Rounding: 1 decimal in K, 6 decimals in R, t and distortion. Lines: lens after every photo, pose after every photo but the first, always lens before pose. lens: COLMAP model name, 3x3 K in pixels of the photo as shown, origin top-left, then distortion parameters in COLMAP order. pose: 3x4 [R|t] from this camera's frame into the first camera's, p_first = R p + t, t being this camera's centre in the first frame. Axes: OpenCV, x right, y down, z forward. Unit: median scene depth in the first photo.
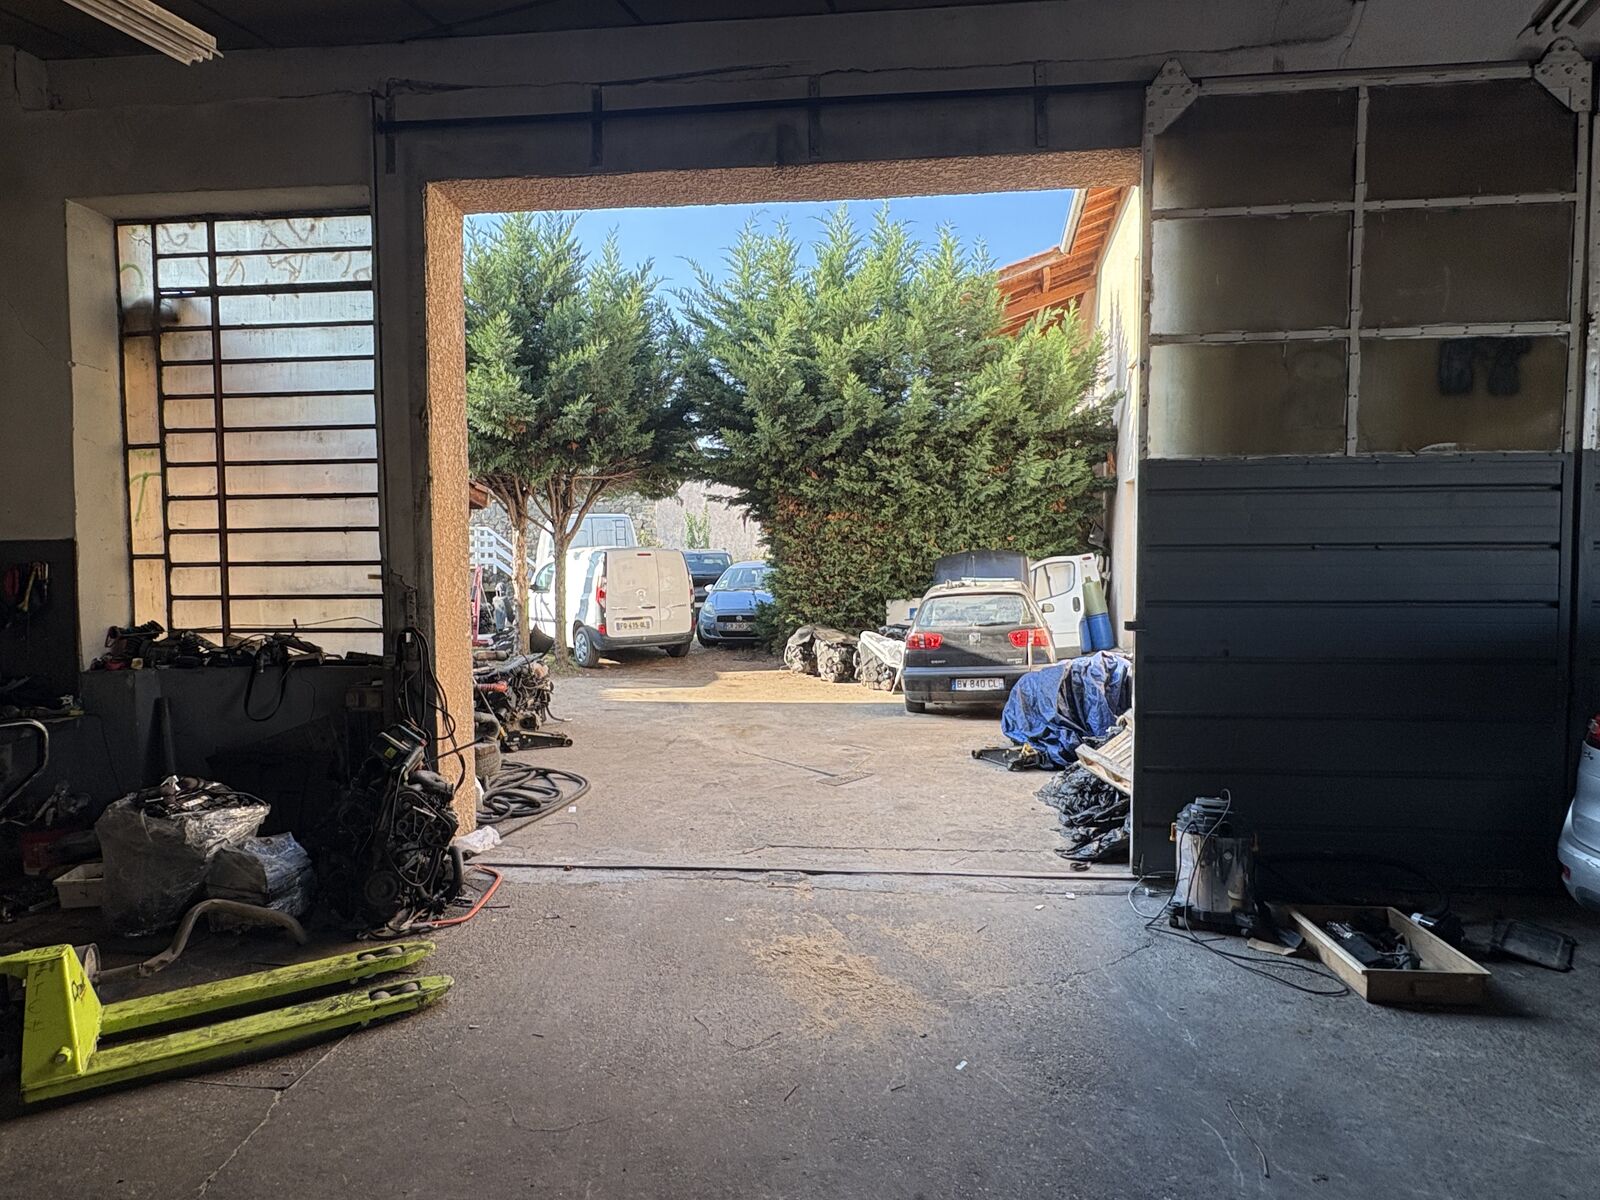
lens RADIAL K [[871.6, 0, 801.5], [0, 871.6, 602.2], [0, 0, 1]] dist [-0.003340, -0.000355]
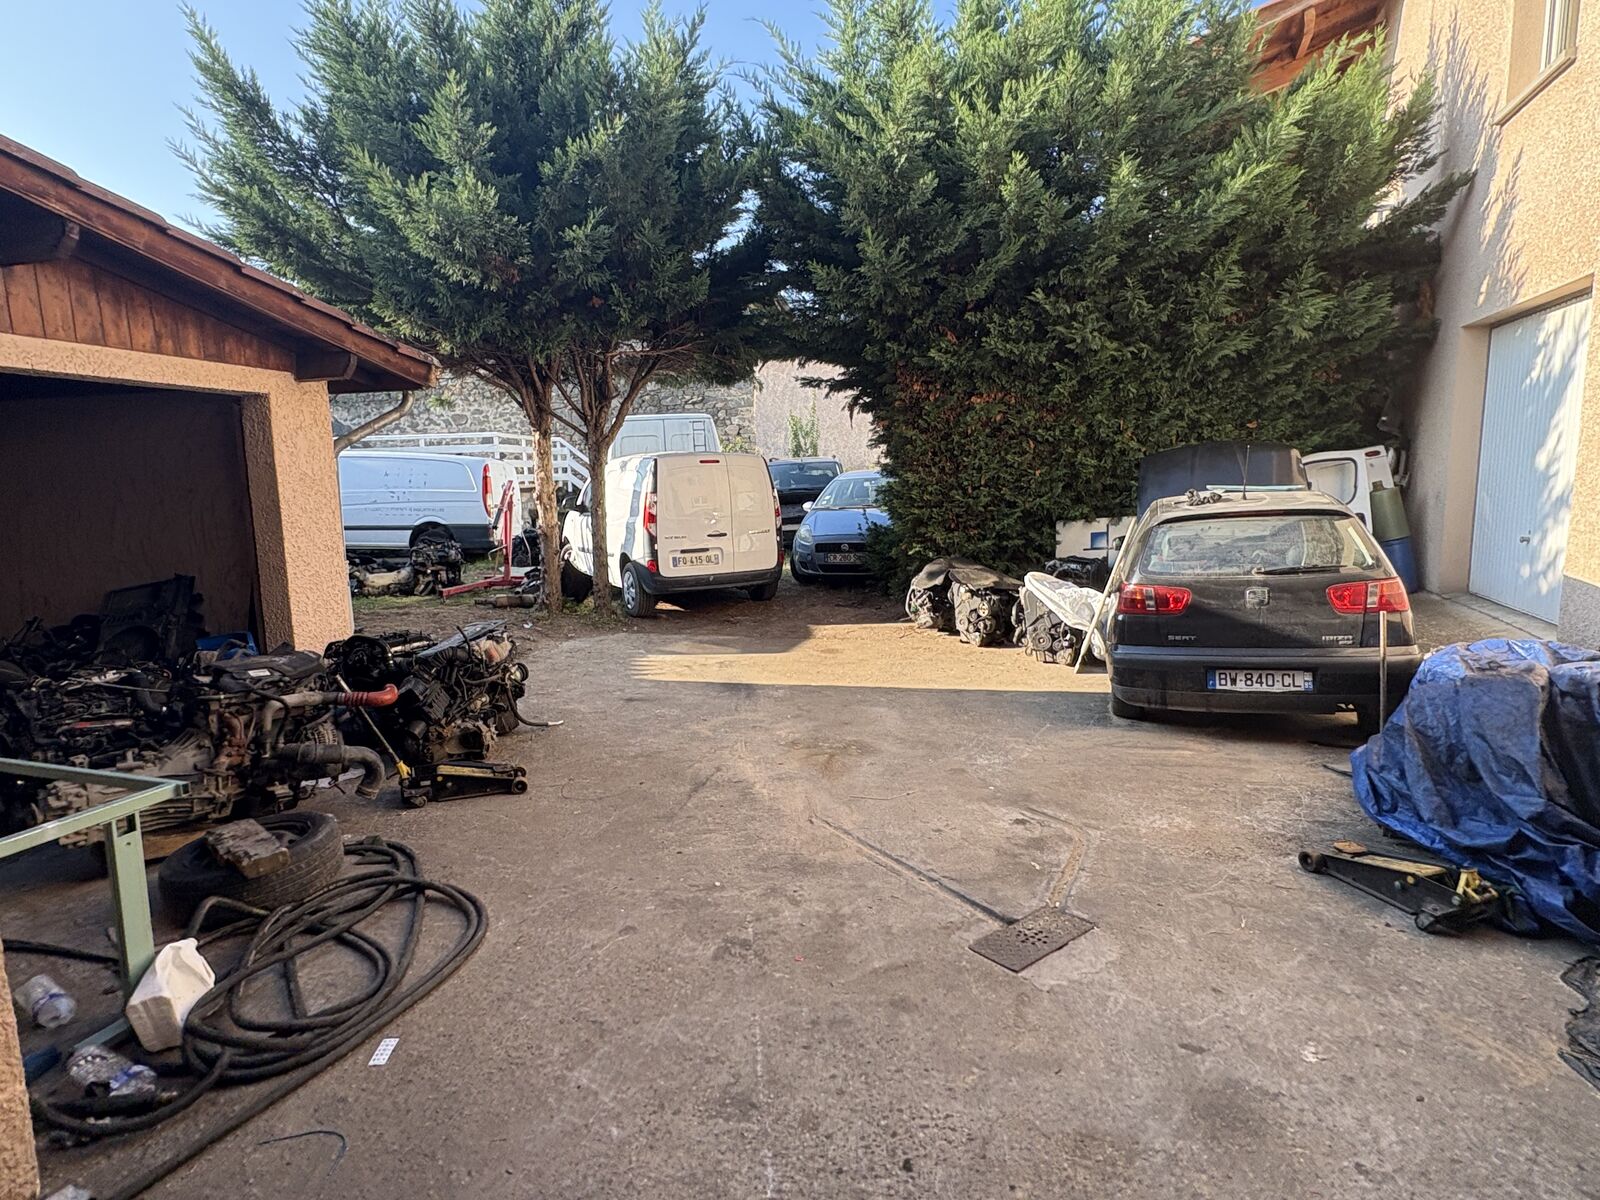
lens RADIAL K [[871.6, 0, 778.2], [0, 871.6, 598.3], [0, 0, 1]] dist [-0.003340, -0.000355]
pose [[0.985661, 0.004553, -0.168678, -0.002788], [0.011155, 0.995691, 0.092056, -0.008222], [0.168370, -0.092617, 0.981363, 0.313032]]
